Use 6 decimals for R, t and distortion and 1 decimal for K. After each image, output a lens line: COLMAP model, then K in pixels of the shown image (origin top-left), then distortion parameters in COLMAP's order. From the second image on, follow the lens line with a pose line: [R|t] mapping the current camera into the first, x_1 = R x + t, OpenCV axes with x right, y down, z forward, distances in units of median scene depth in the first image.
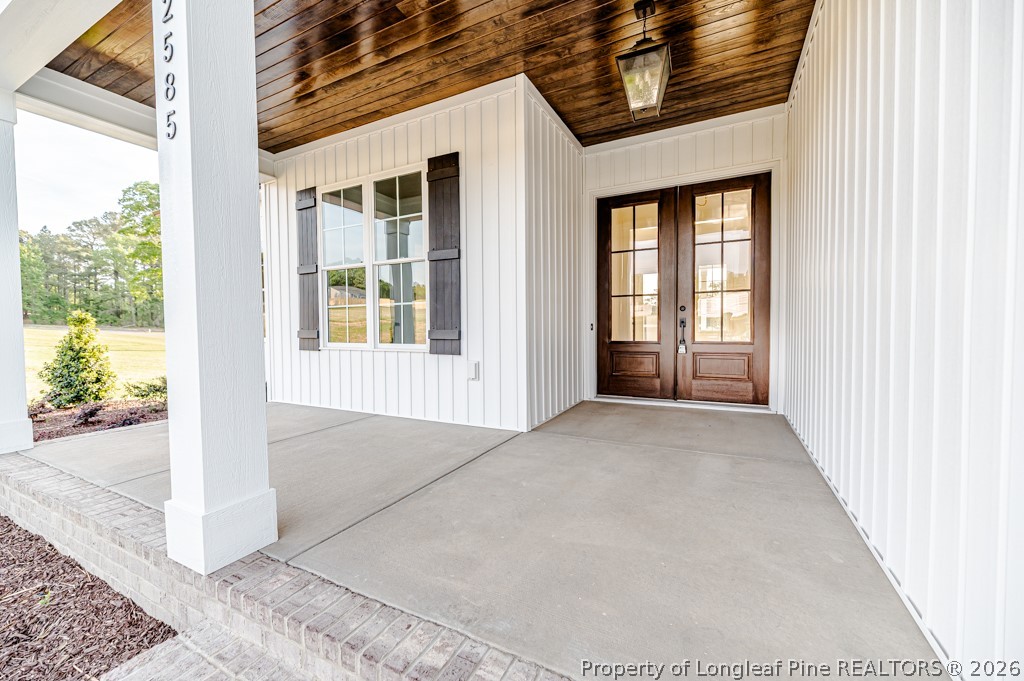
lens RADIAL K [[409.0, 0, 513.6], [0, 409.0, 337.5], [0, 0, 1]] dist [0.002425, -0.000946]
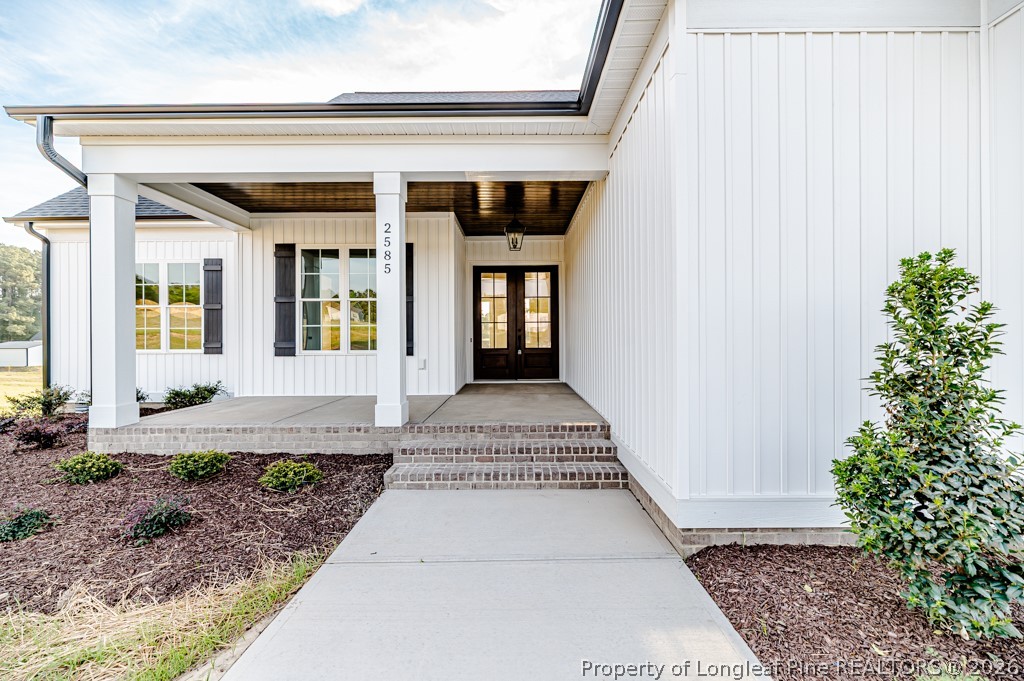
lens RADIAL K [[409.0, 0, 513.9], [0, 409.0, 340.4], [0, 0, 1]] dist [0.002425, -0.000946]
pose [[0.891830, 0.003563, 0.452358, -0.459052], [0.010263, 0.999552, -0.028106, 0.025952], [-0.452255, 0.029708, 0.891394, -0.661546]]
